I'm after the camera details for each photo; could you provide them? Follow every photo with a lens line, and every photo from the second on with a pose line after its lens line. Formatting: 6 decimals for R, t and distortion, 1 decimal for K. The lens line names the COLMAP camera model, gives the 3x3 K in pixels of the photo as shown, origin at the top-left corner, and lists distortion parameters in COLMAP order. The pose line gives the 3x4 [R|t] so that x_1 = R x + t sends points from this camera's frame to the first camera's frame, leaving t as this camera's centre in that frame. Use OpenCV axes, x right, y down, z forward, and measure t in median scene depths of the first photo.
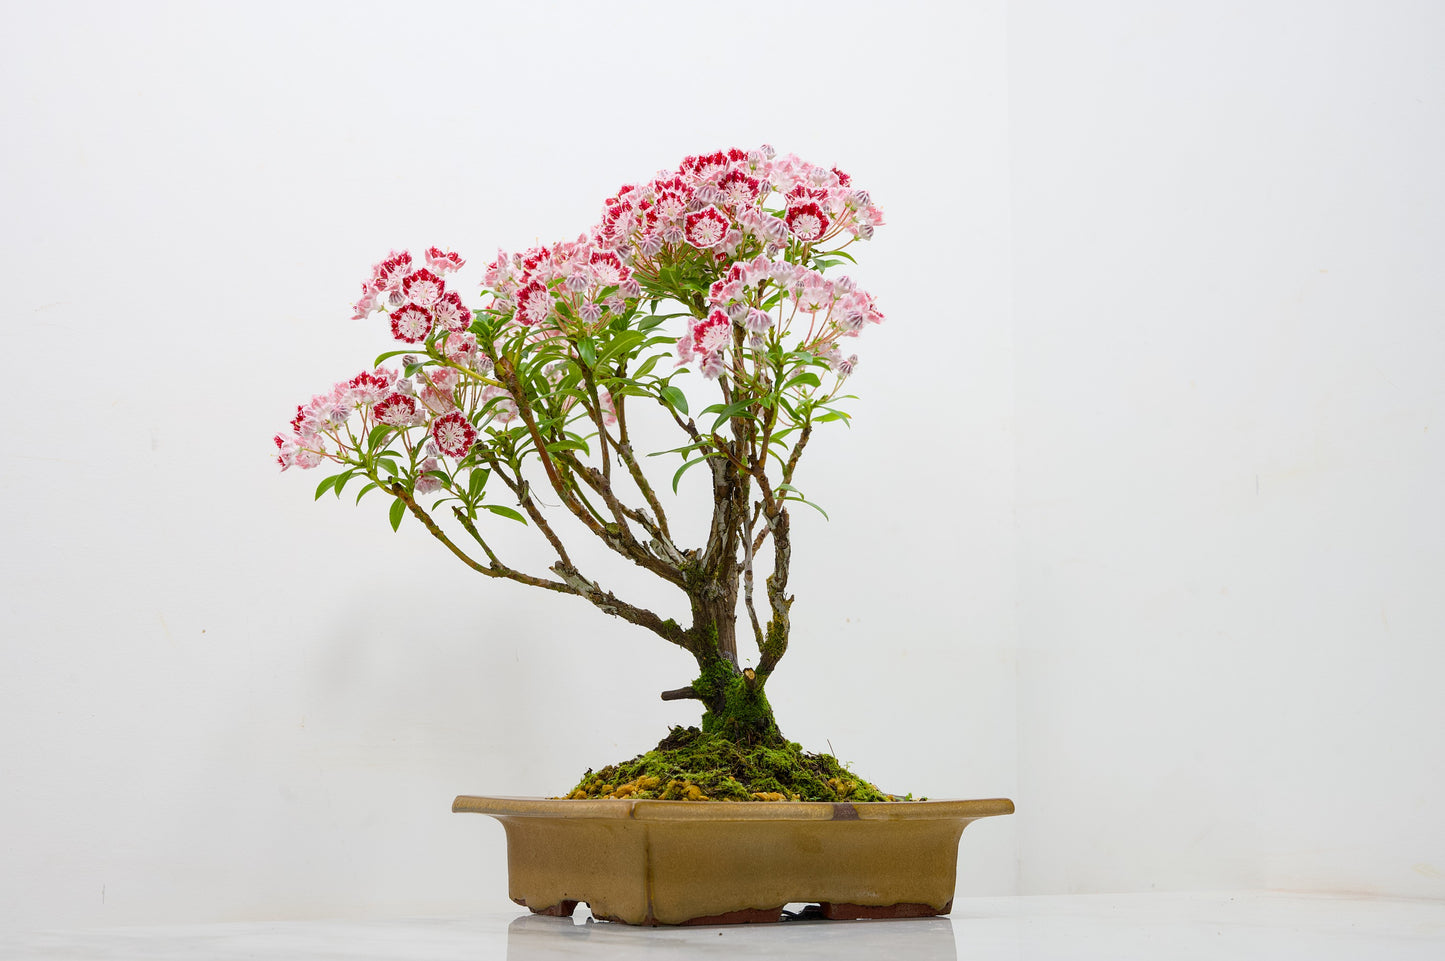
lens RADIAL K [[2359.0, 0, 667.9], [0, 2359.0, 486.9], [0, 0, 1]] dist [0.027558, 0.000000]
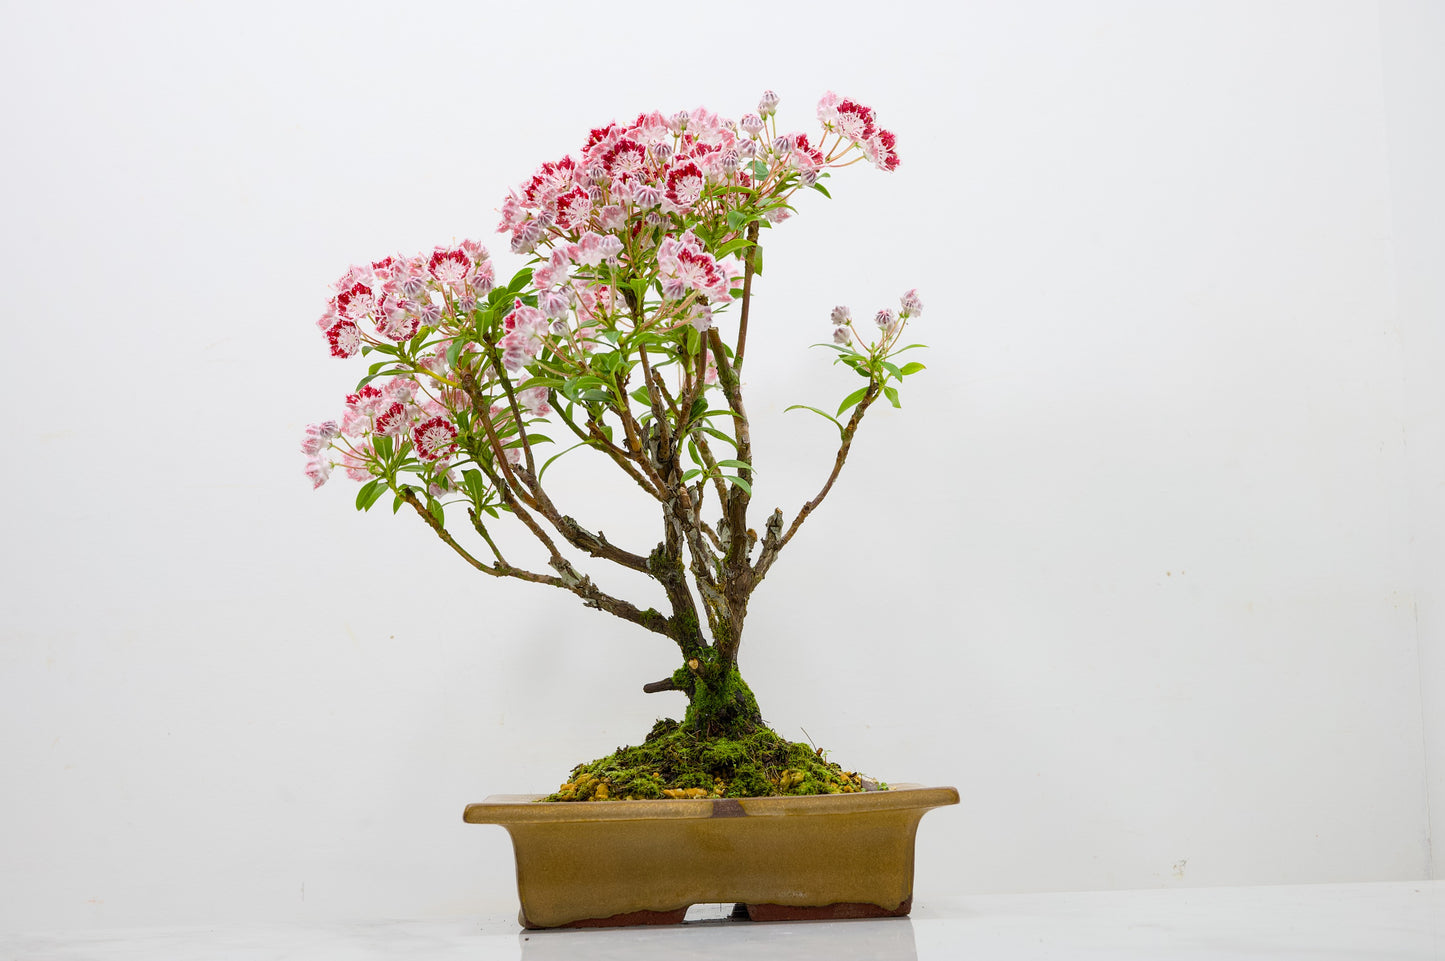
lens RADIAL K [[2602.9, 0, 721.0], [0, 2602.9, 486.7], [0, 0, 1]] dist [0.011353, 0.000000]
pose [[0.866165, -0.079813, -0.493343, 0.568132], [0.095303, 0.995428, 0.006285, 0.002730], [0.490586, -0.052461, 0.869812, 0.095677]]
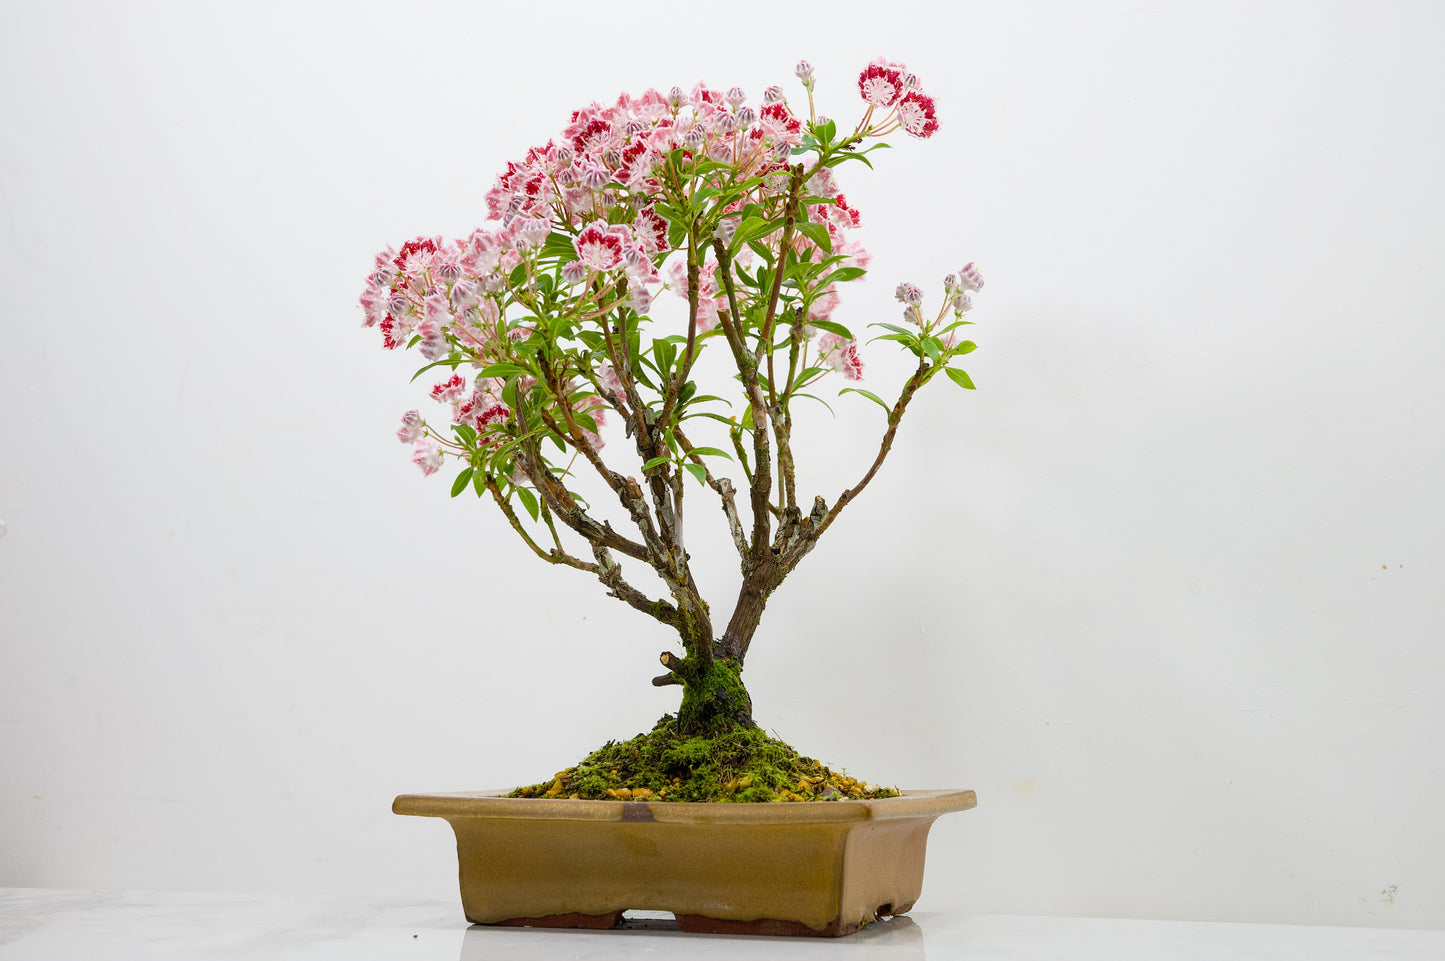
lens RADIAL K [[2359.0, 0, 714.6], [0, 2359.0, 466.4], [0, 0, 1]] dist [0.027558, 0.000000]
pose [[0.620853, -0.079415, -0.779894, 0.770094], [0.094189, 0.995205, -0.026359, 0.030858], [0.778248, -0.057093, 0.625356, 0.443869]]
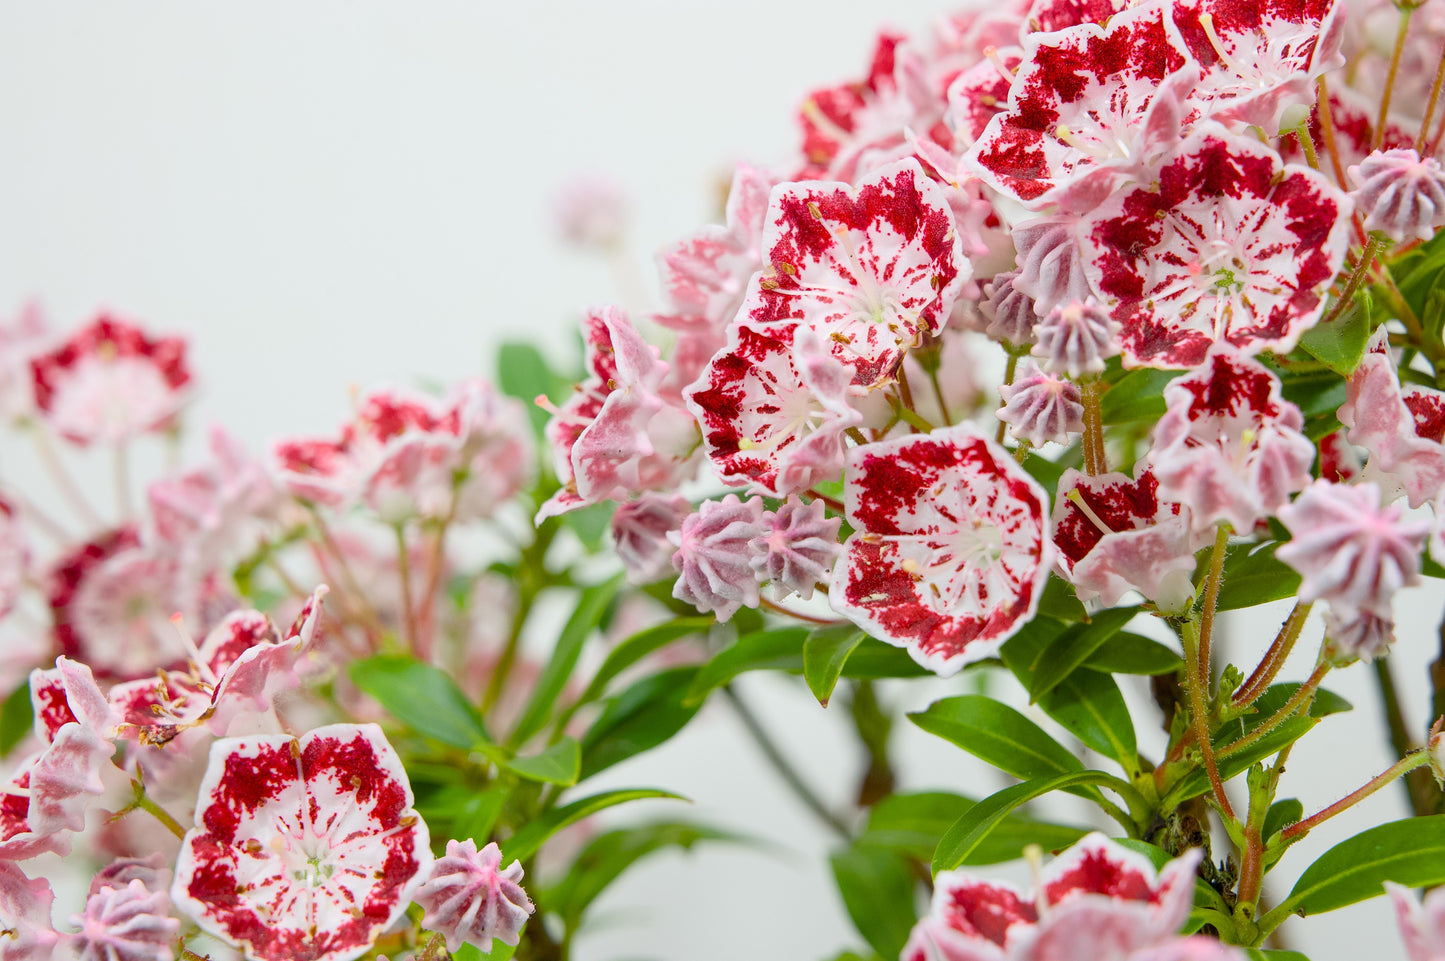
lens RADIAL K [[2866.7, 0, 718.2], [0, 2866.7, 437.9], [0, 0, 1]] dist [-0.003449, 0.000000]
pose [[0.858733, 0.130151, -0.495618, 0.108591], [0.057264, 0.936773, 0.345219, -0.190959], [0.509213, -0.324833, 0.796986, 0.790897]]
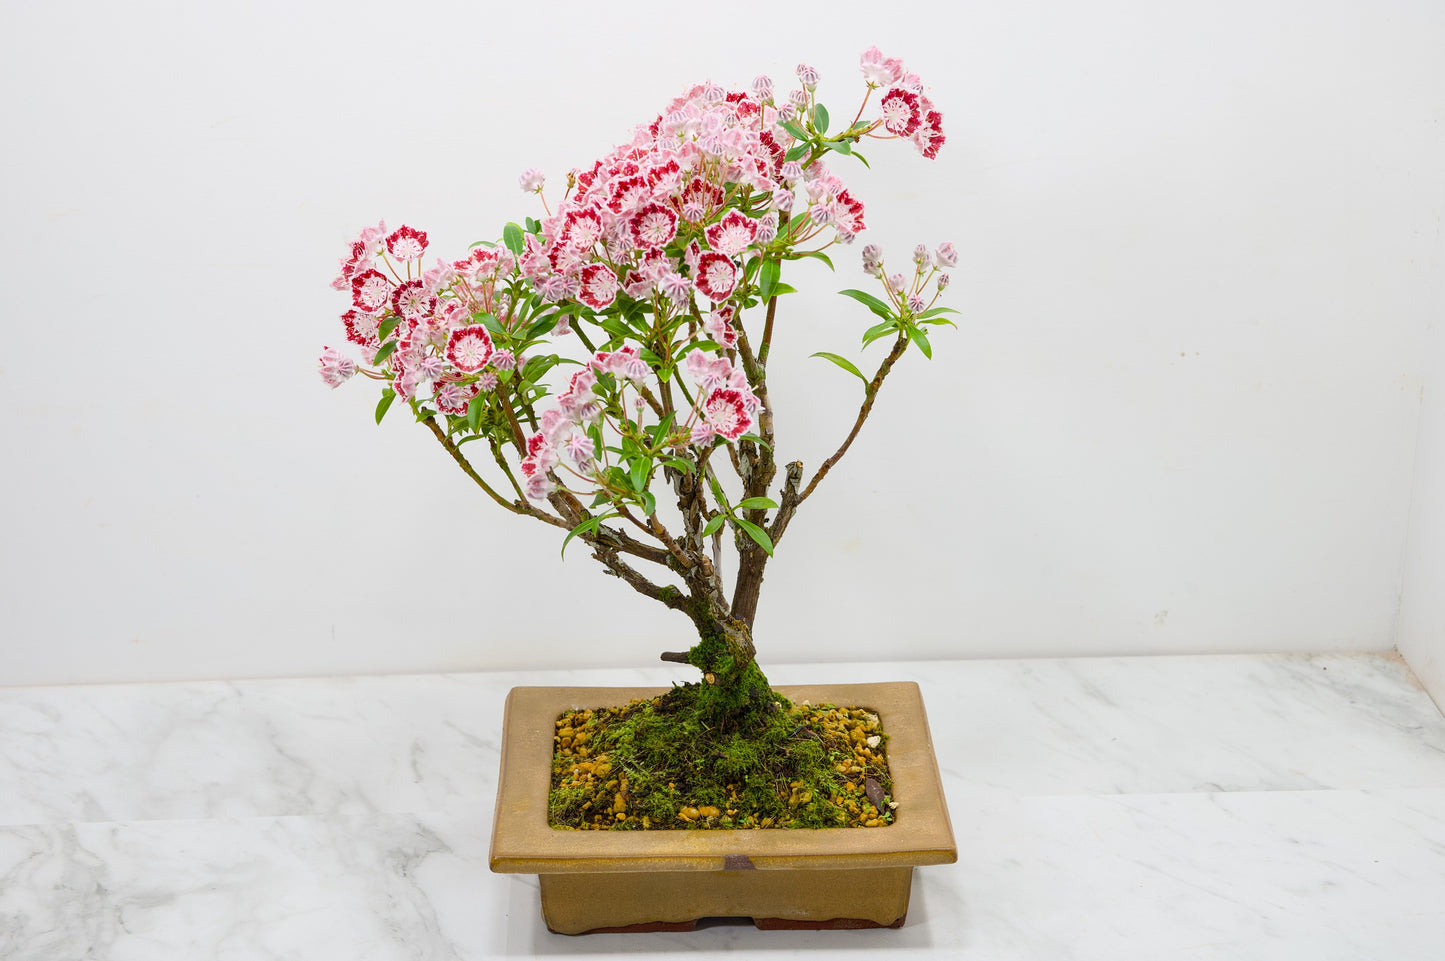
lens RADIAL K [[2471.8, 0, 724.6], [0, 2471.8, 432.5], [0, 0, 1]] dist [0.028929, 0.000000]
pose [[0.866764, 0.173205, -0.467676, 0.504027], [0.062289, 0.892814, 0.446097, -0.471193], [0.494814, -0.415792, 0.763070, 0.259395]]
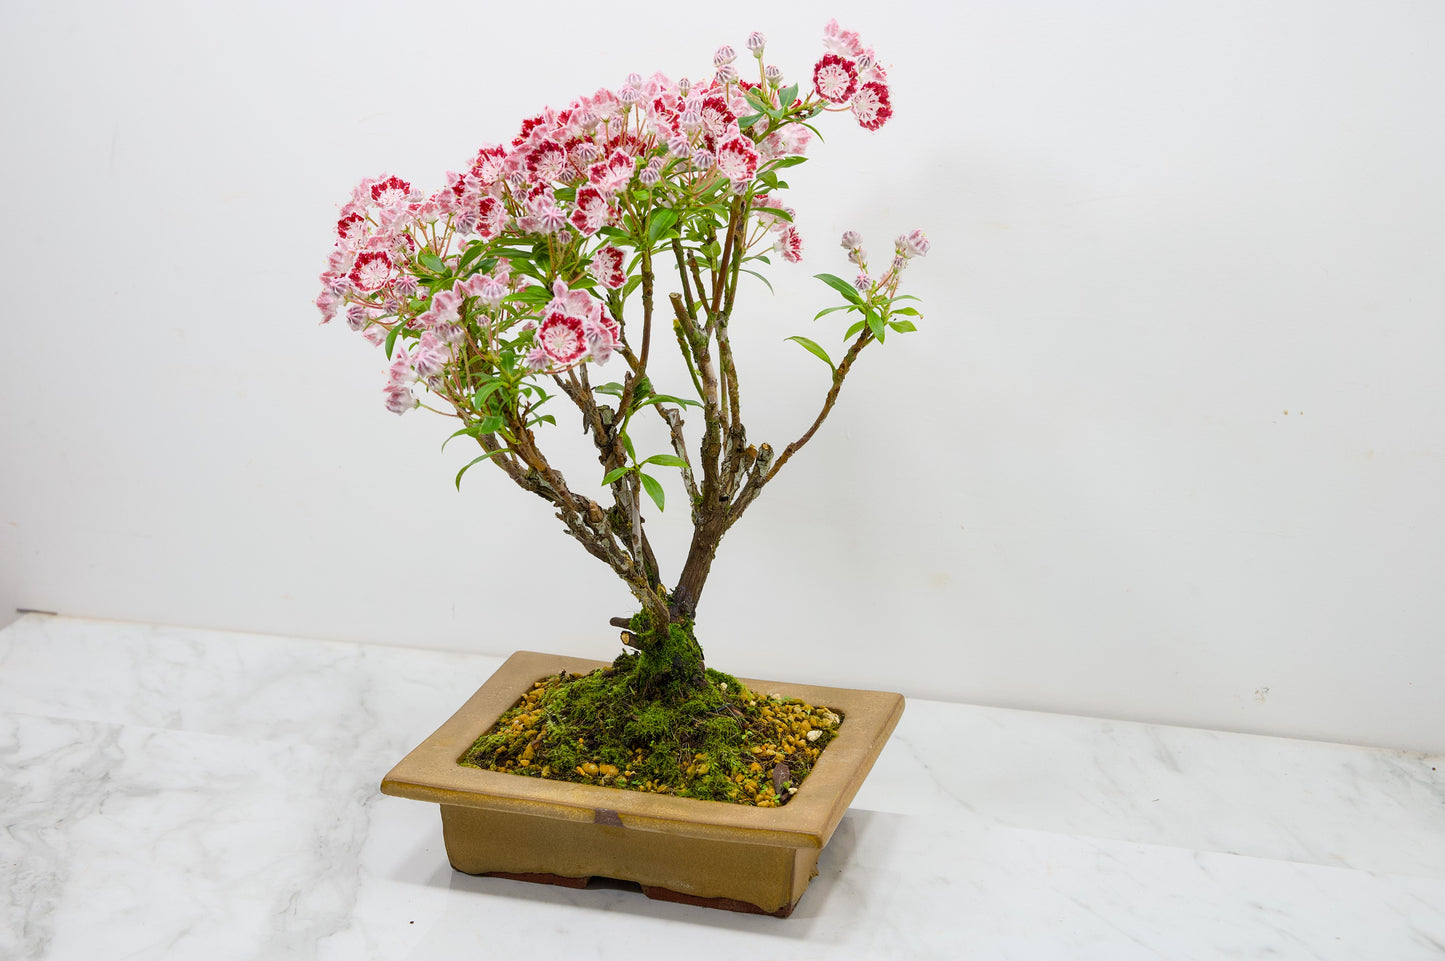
lens RADIAL K [[2221.5, 0, 681.3], [0, 2221.5, 450.1], [0, 0, 1]] dist [0.018612, 0.000000]
pose [[0.654959, 0.202118, -0.728132, 0.711808], [0.097048, 0.933088, 0.346306, -0.314095], [0.749406, -0.297480, 0.591520, 0.490250]]
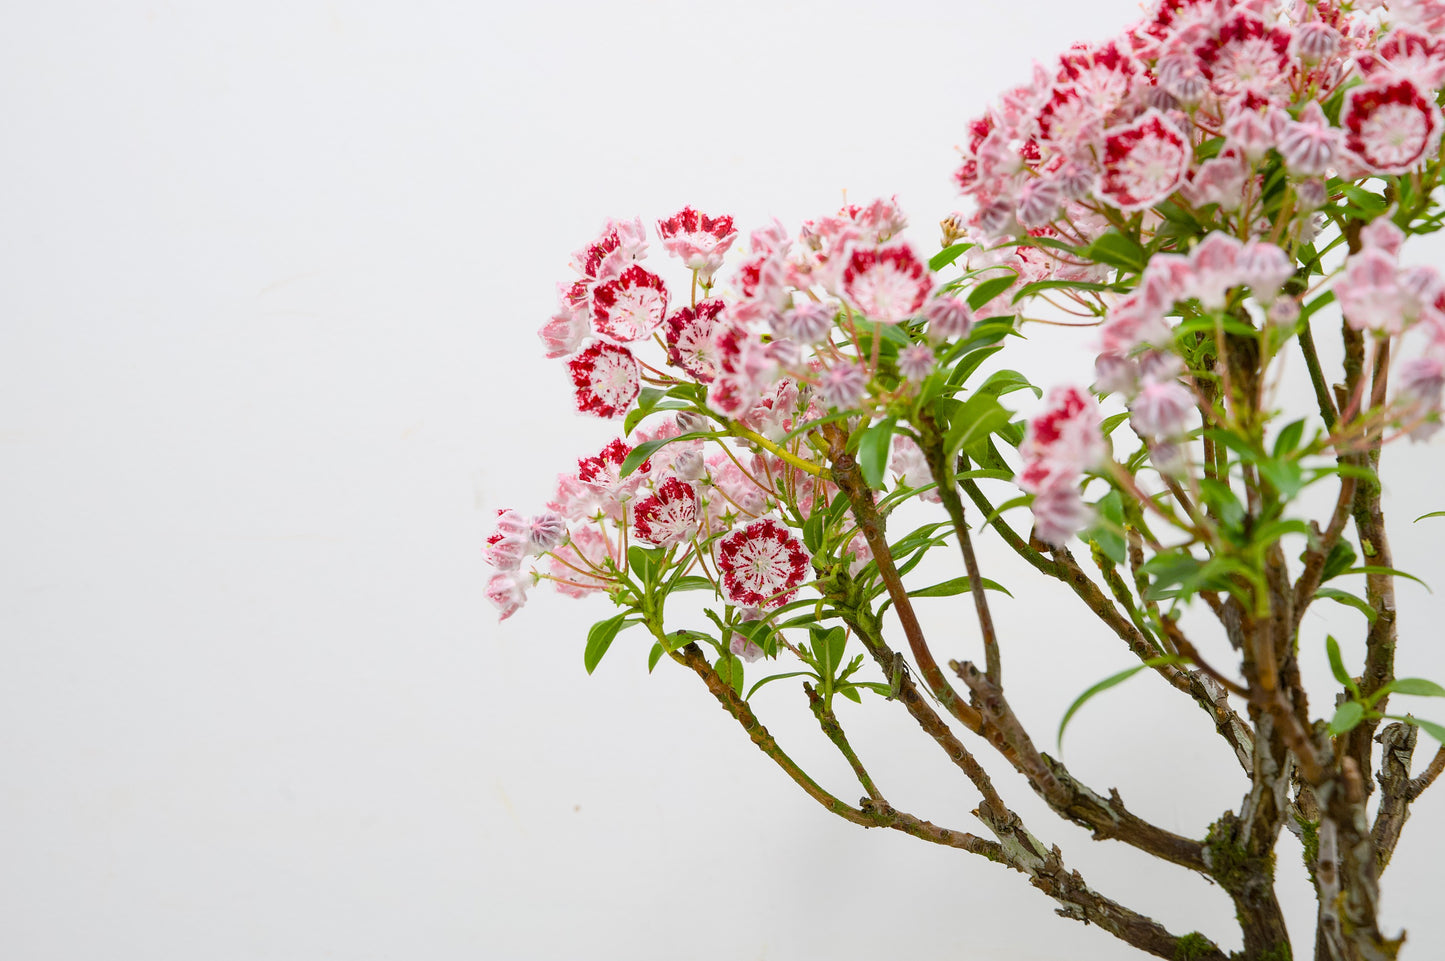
lens RADIAL K [[2866.7, 0, 707.0], [0, 2866.7, 482.1], [0, 0, 1]] dist [-0.003449, 0.000000]
pose [[0.879729, 0.000205, -0.475475, 0.200065], [0.057999, 0.992486, 0.107738, -0.109872], [0.471924, -0.122358, 0.873107, 0.455233]]
